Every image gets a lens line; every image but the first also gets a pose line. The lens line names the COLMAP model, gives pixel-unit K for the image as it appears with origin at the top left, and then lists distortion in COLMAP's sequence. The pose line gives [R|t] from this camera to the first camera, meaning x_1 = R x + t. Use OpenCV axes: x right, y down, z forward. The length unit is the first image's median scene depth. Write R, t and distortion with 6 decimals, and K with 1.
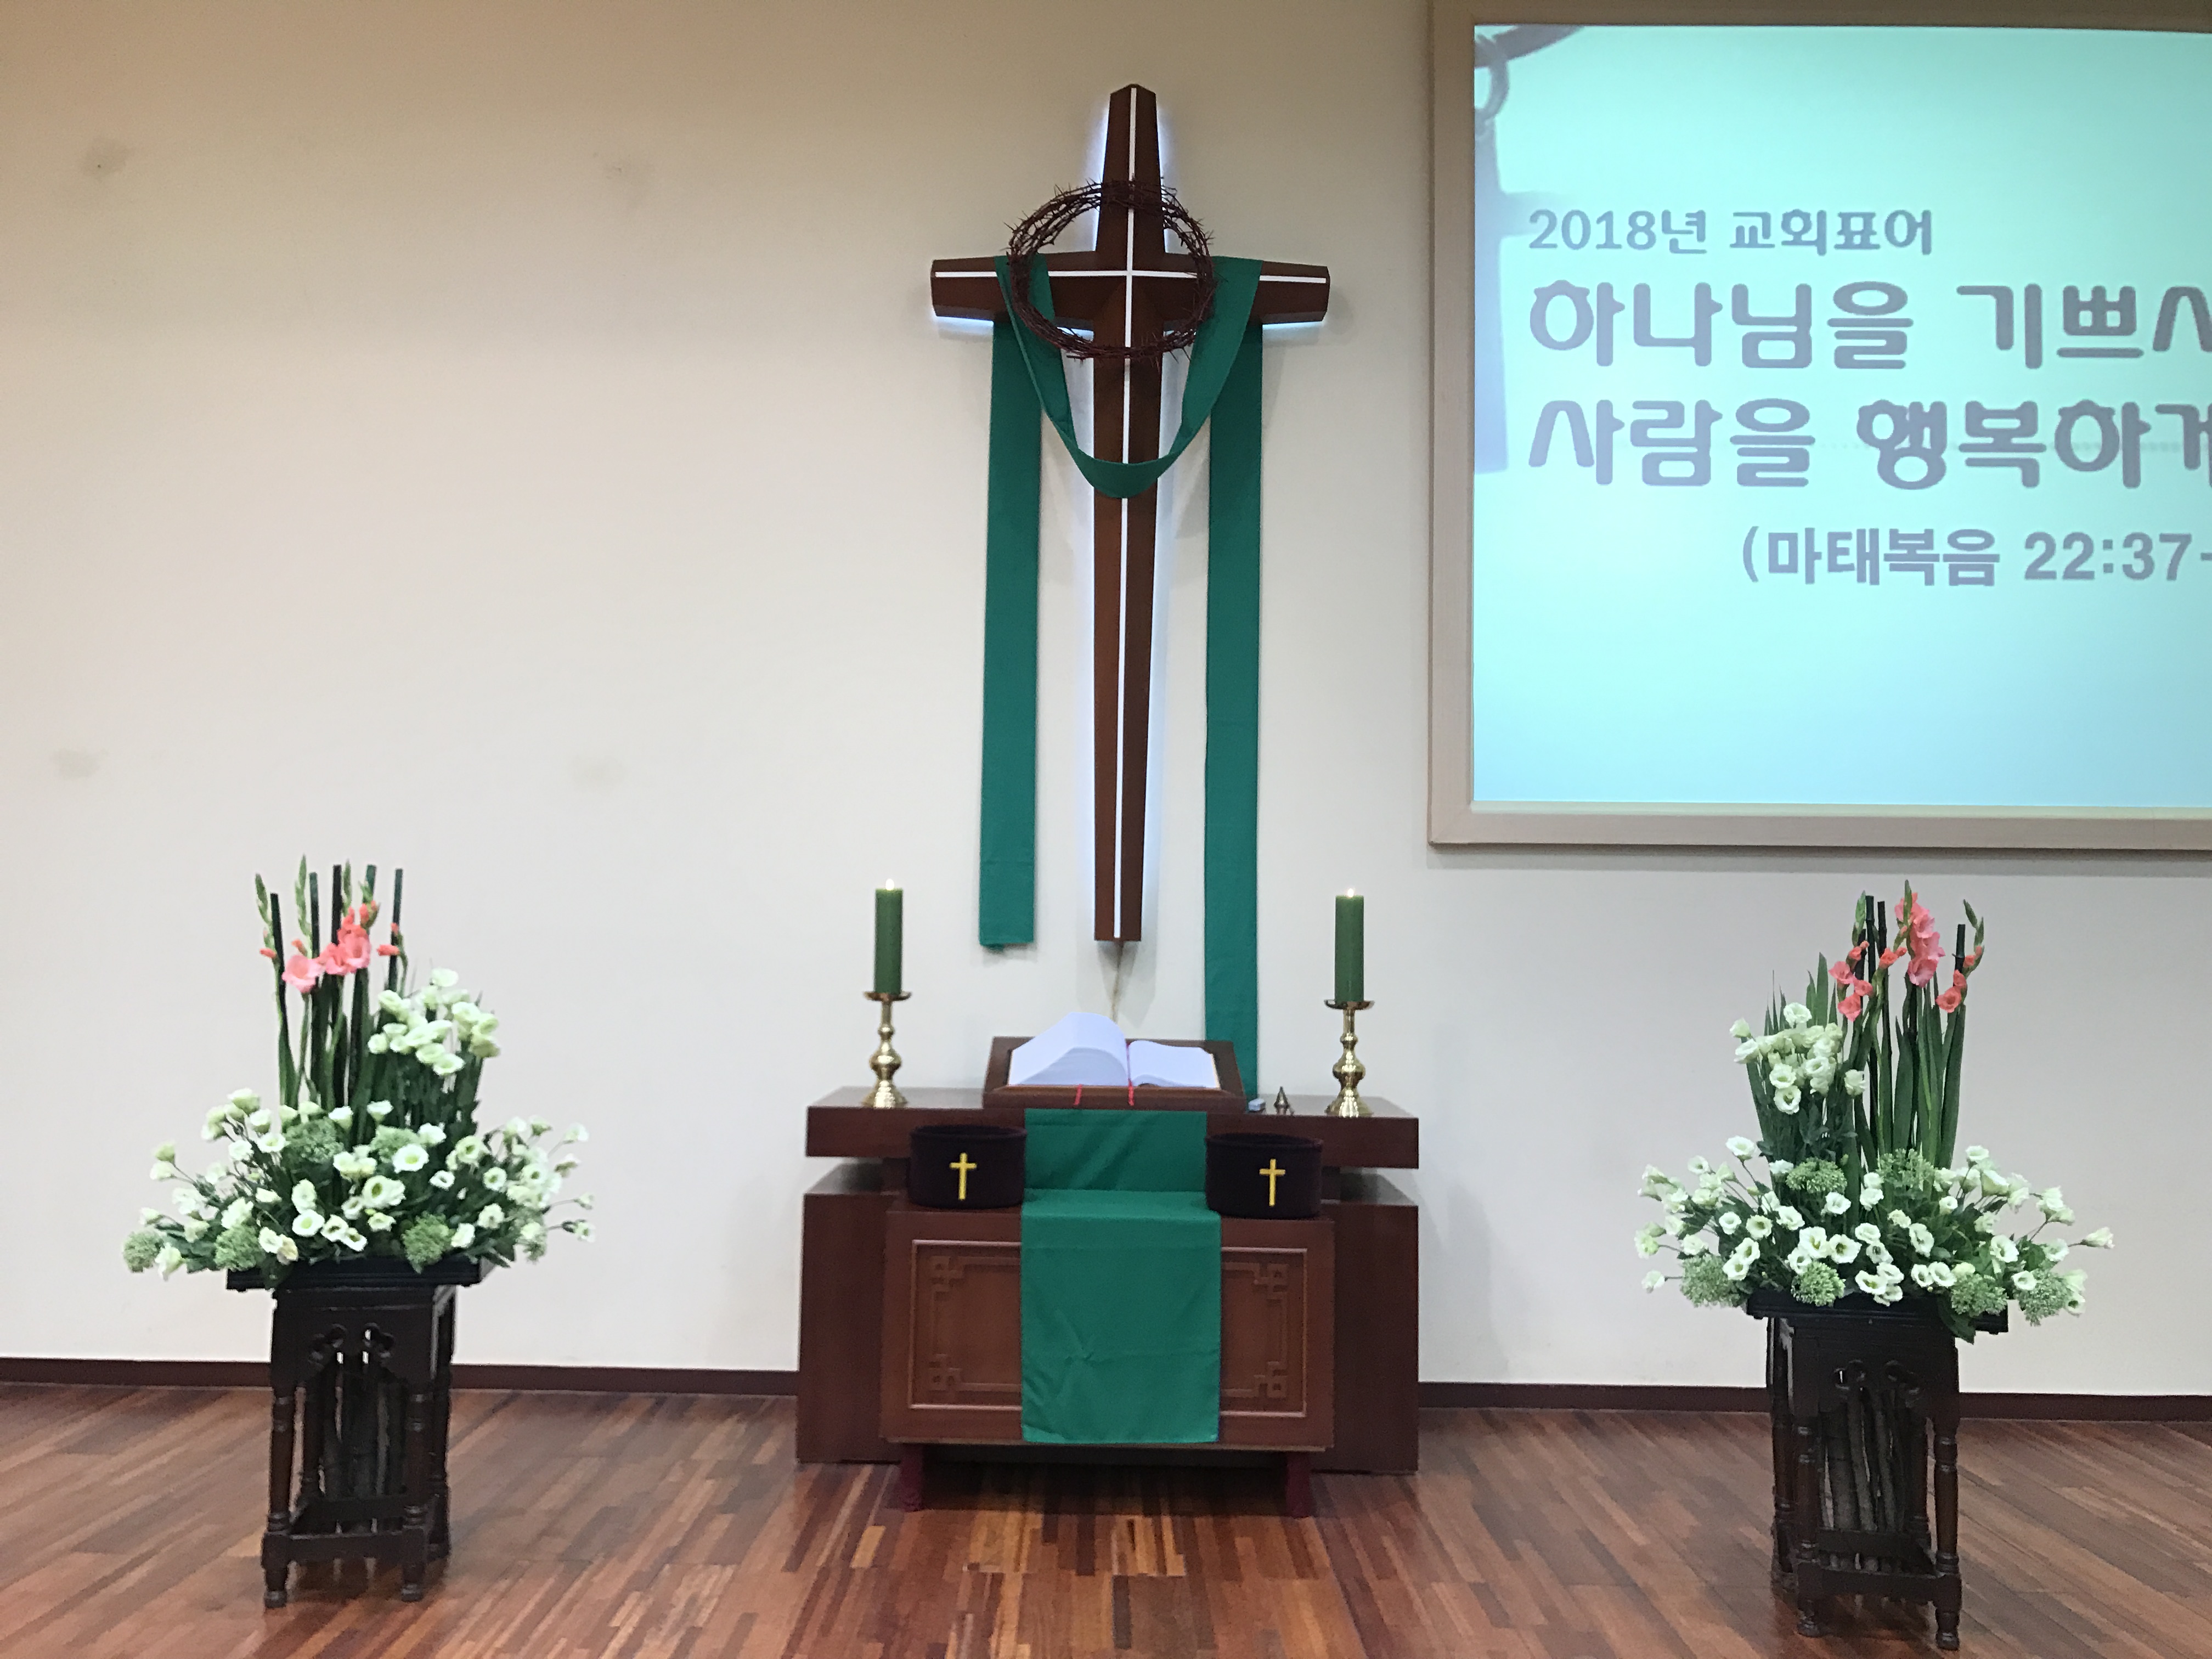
lens RADIAL K [[1803.6, 0, 1083.0], [0, 1803.6, 802.9], [0, 0, 1]] dist [-0.005732, 0.031849]
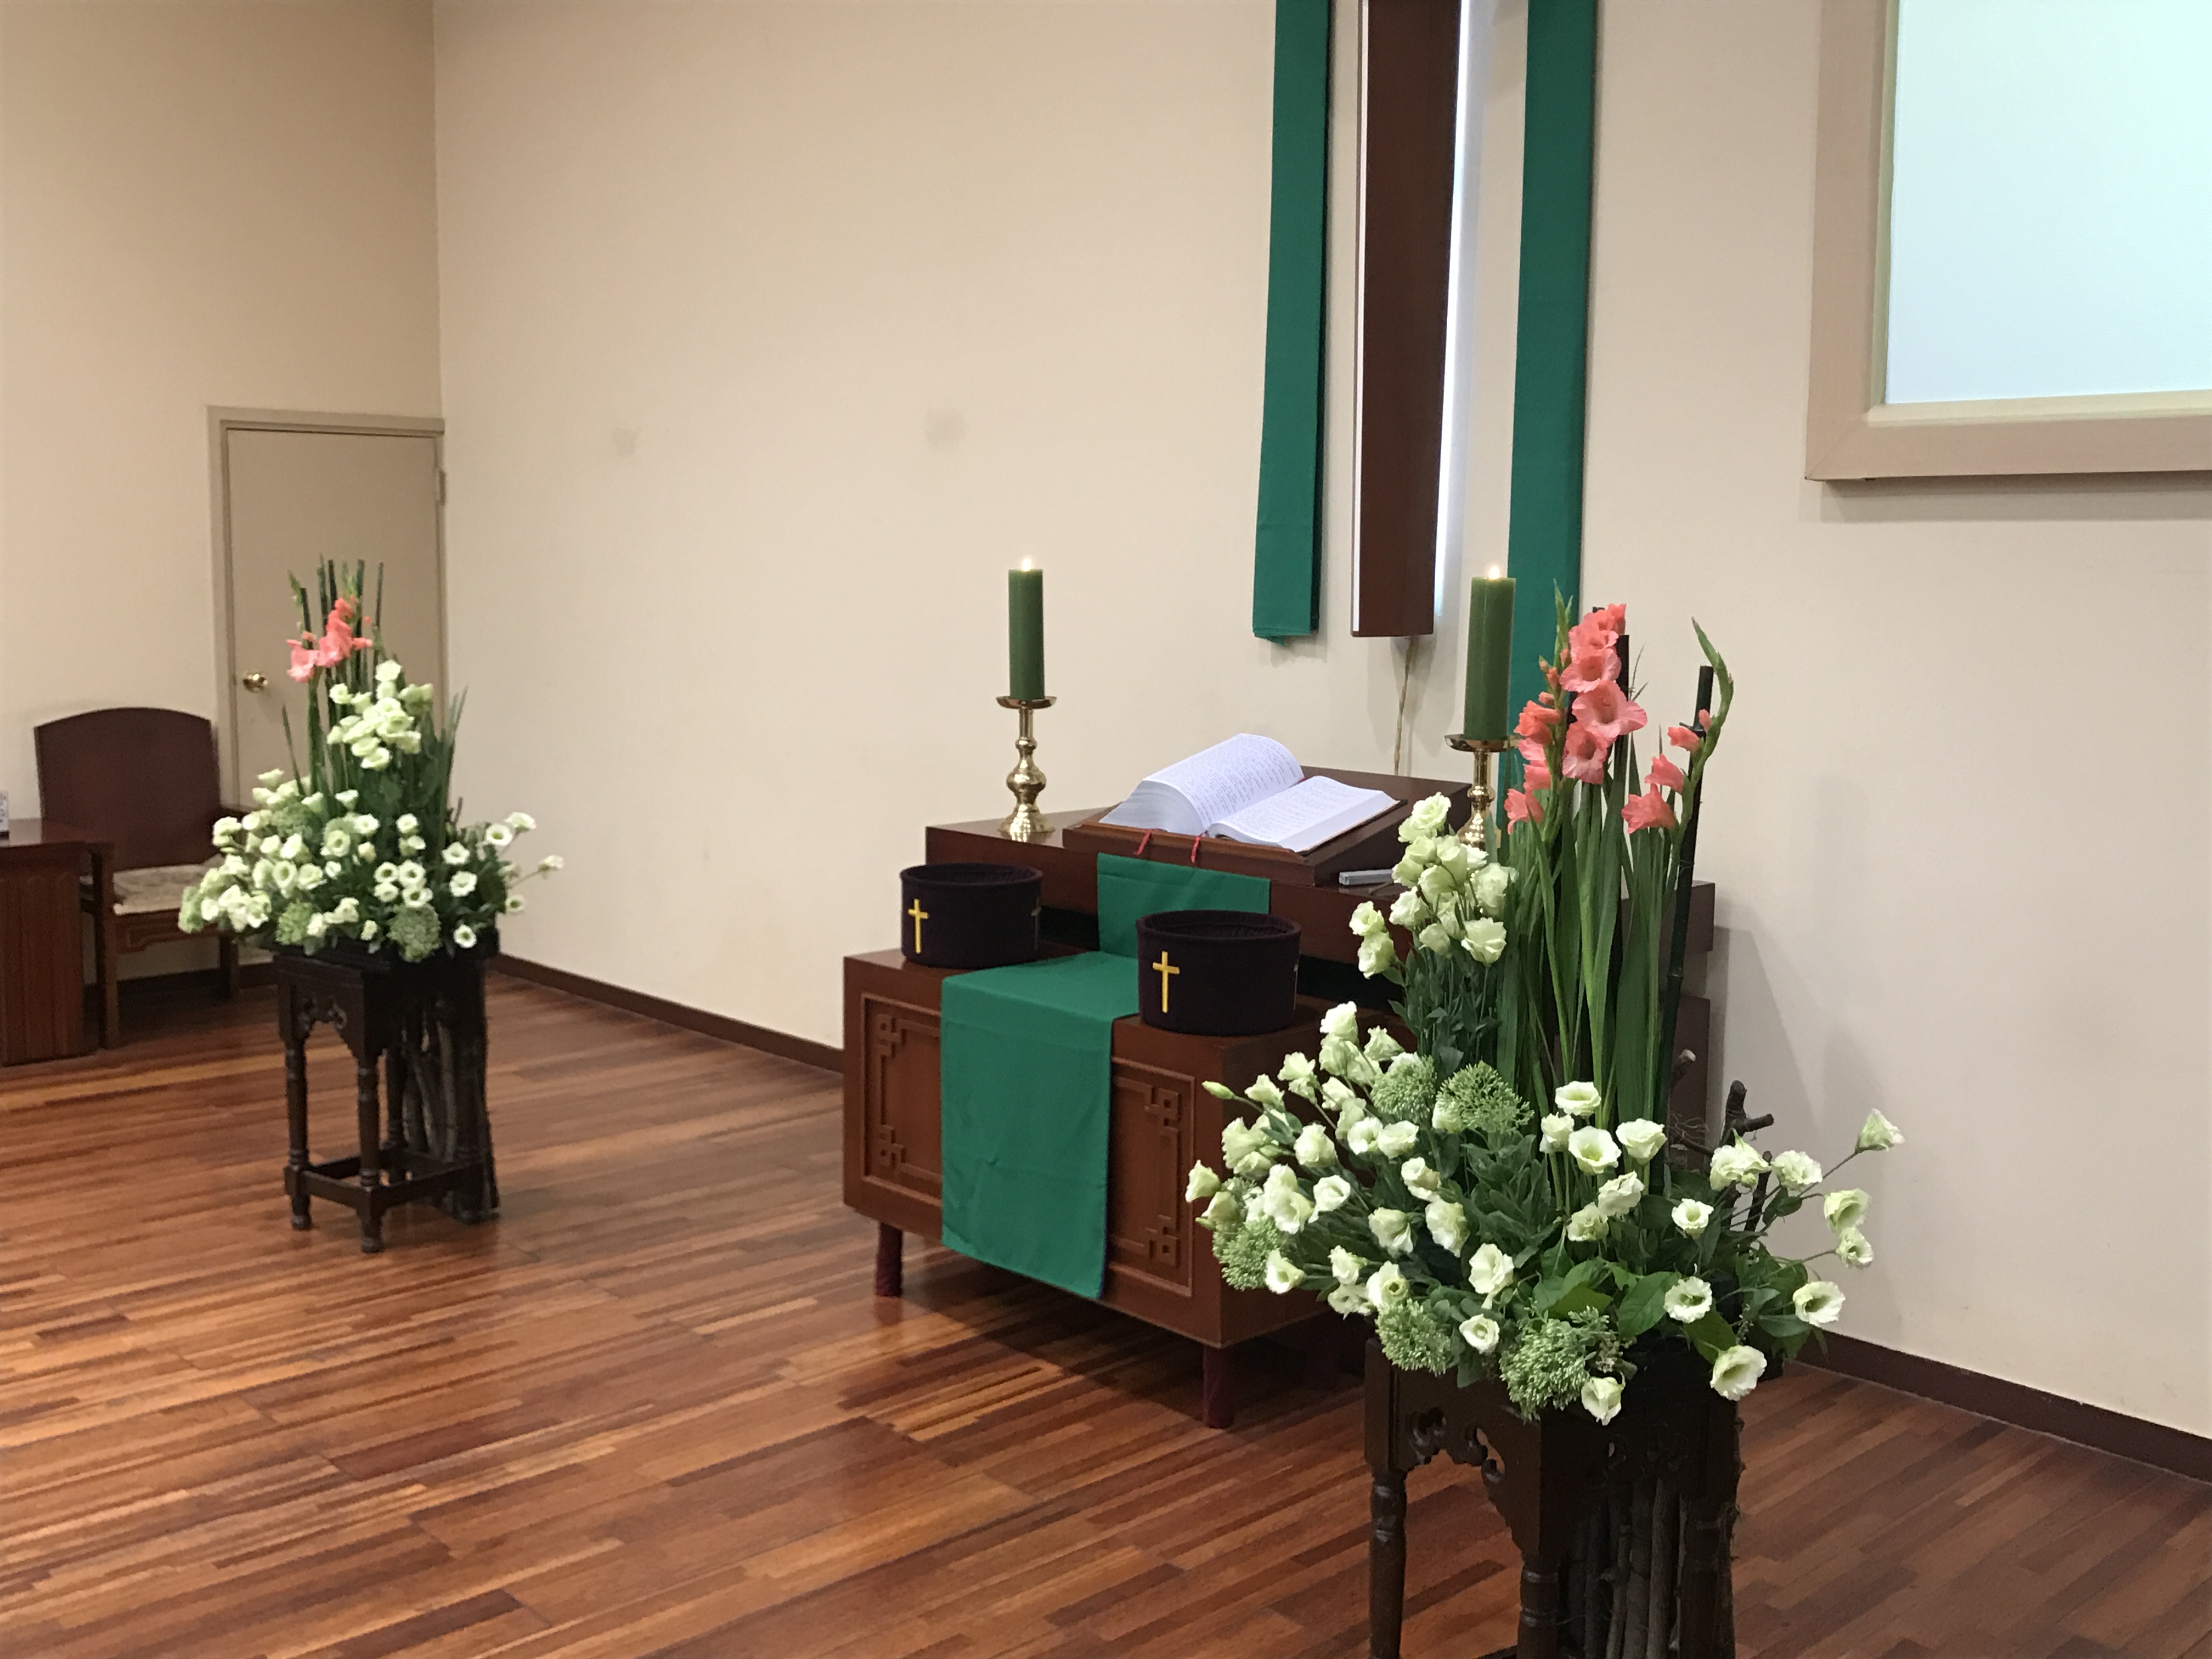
lens RADIAL K [[2197.9, 0, 1101.8], [0, 2197.9, 809.7], [0, 0, 1]] dist [0.002000, 0.000000]
pose [[0.693827, 0.073280, -0.716404, 0.663712], [0.059312, 0.985614, 0.158261, -0.000077], [0.717695, -0.152297, 0.679499, 0.358637]]
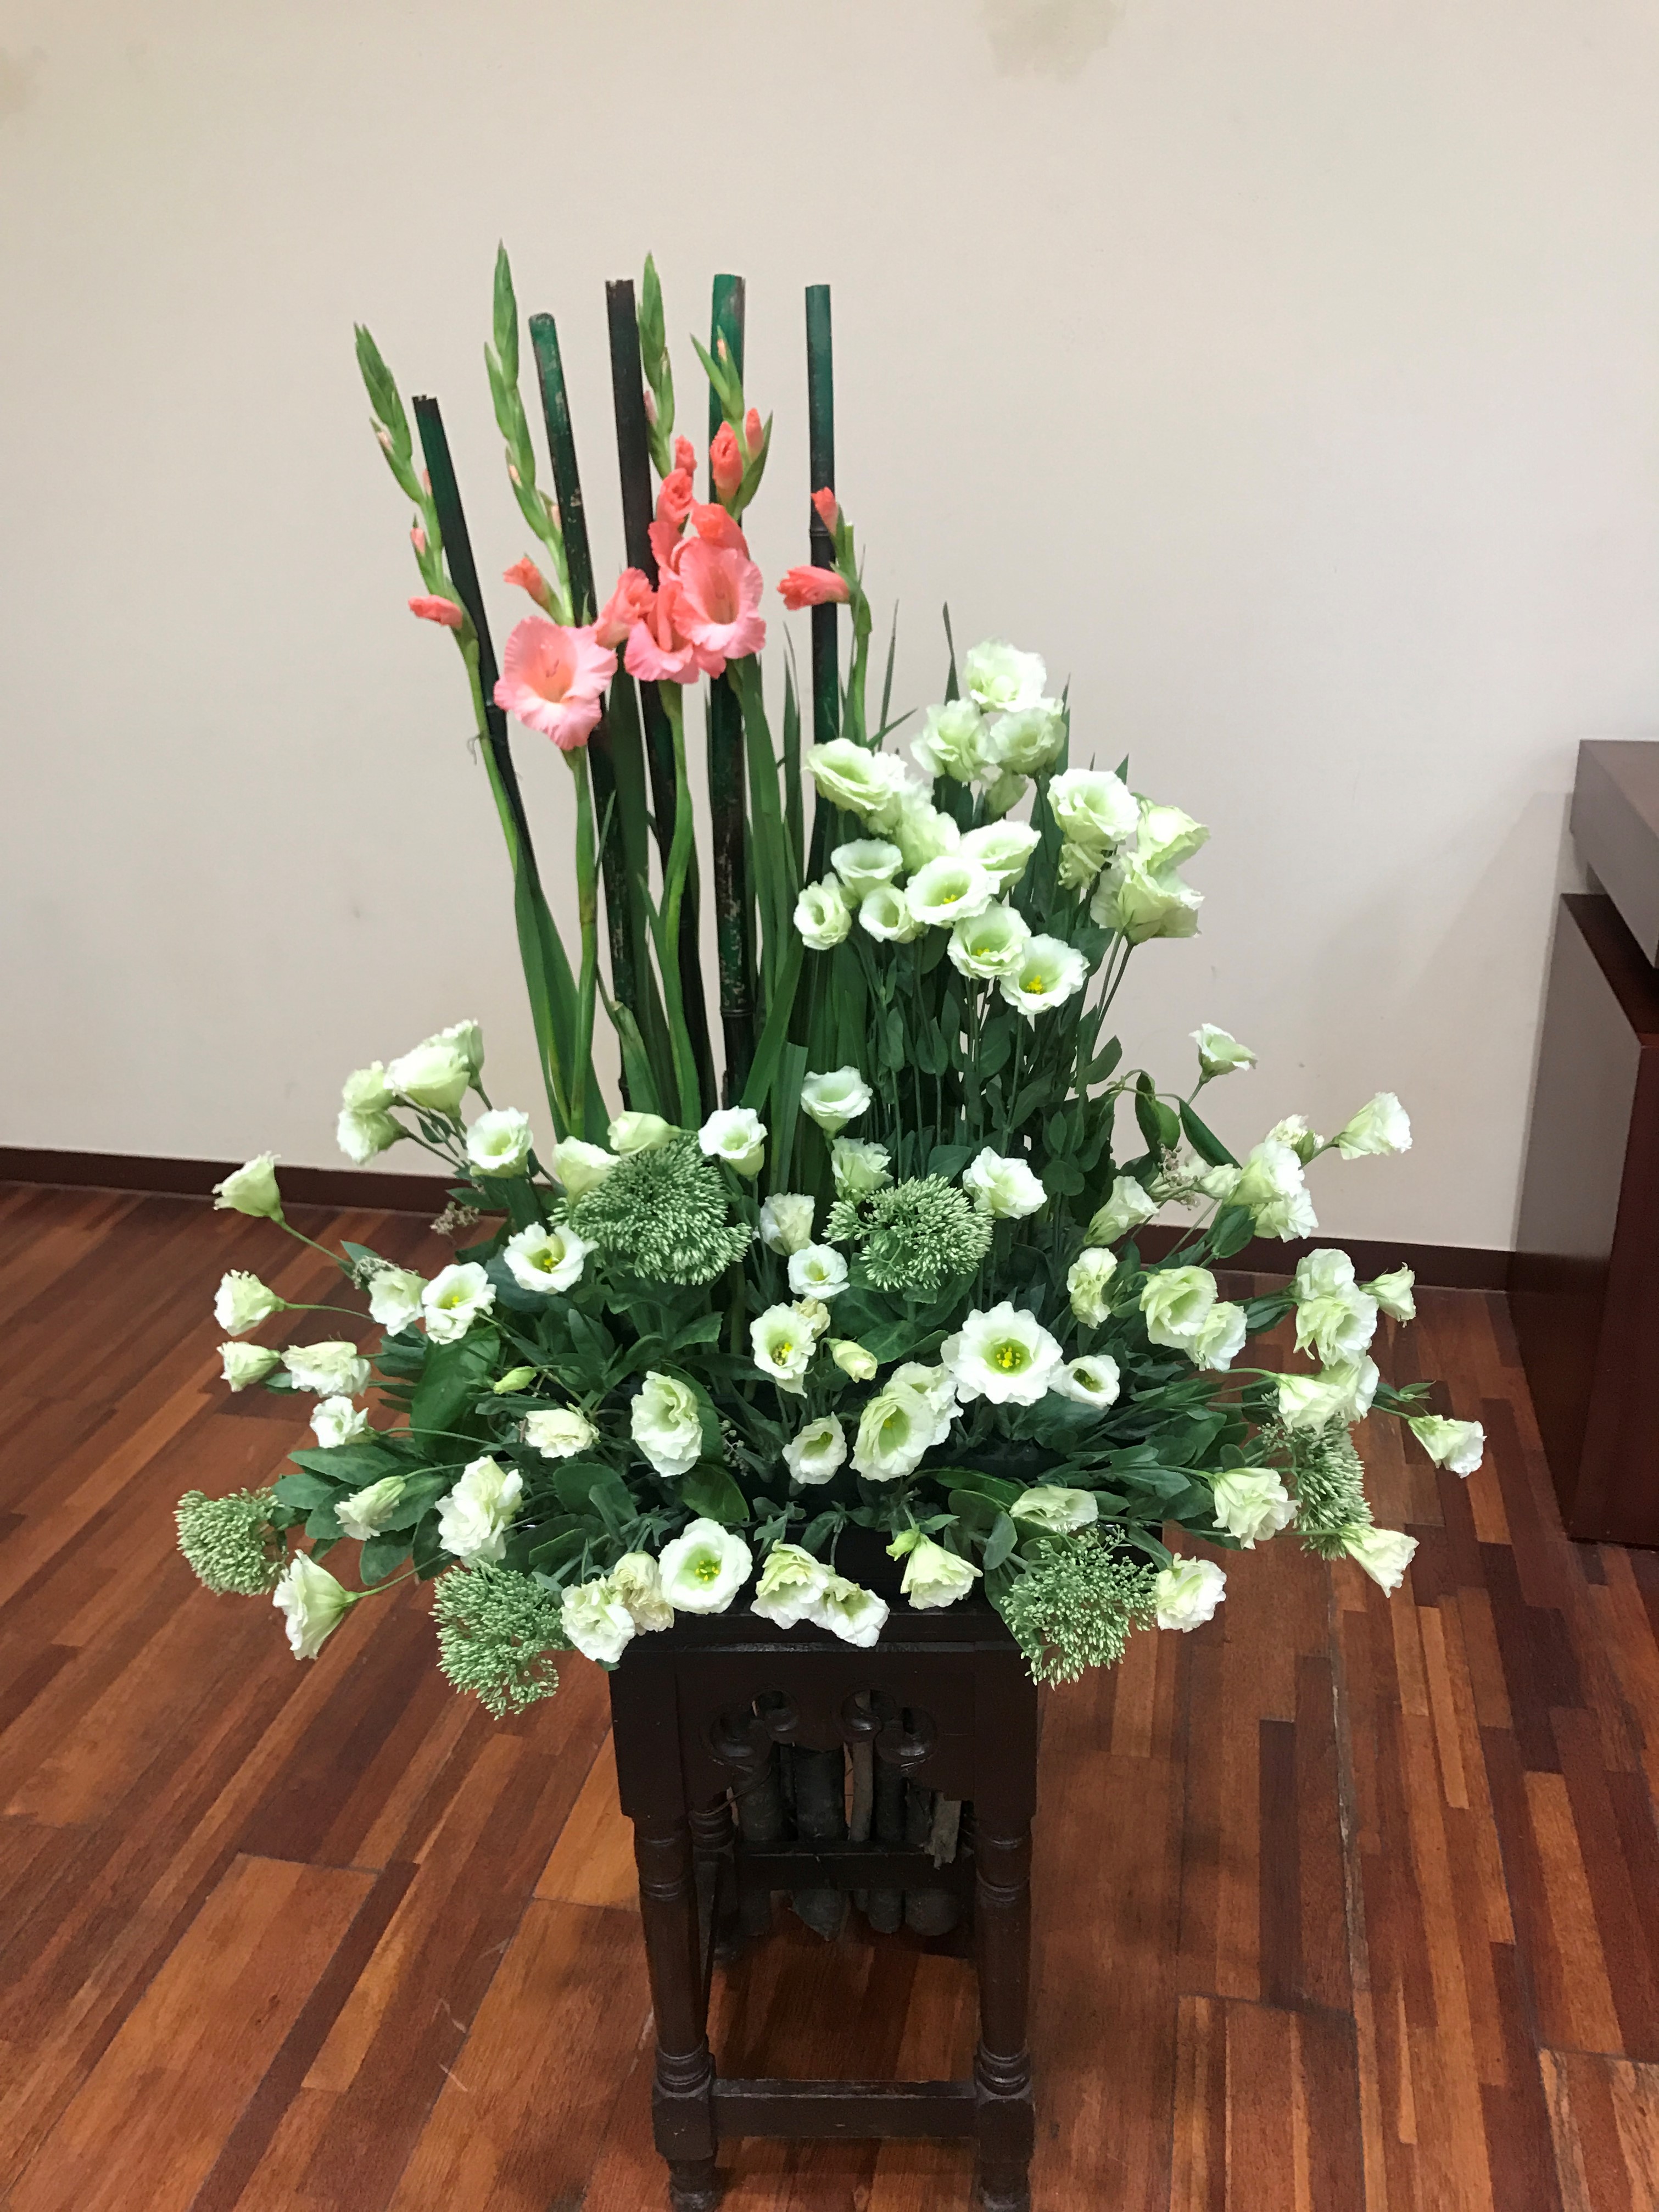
lens RADIAL K [[1803.4, 0, 847.7], [0, 1803.4, 1087.2], [0, 0, 1]] dist [-0.005732, 0.031849]
pose [[0.979507, 0.034825, -0.198374, -0.260643], [0.056286, 0.898365, 0.435629, 0.022050], [0.193383, -0.437868, 0.877995, 0.577952]]
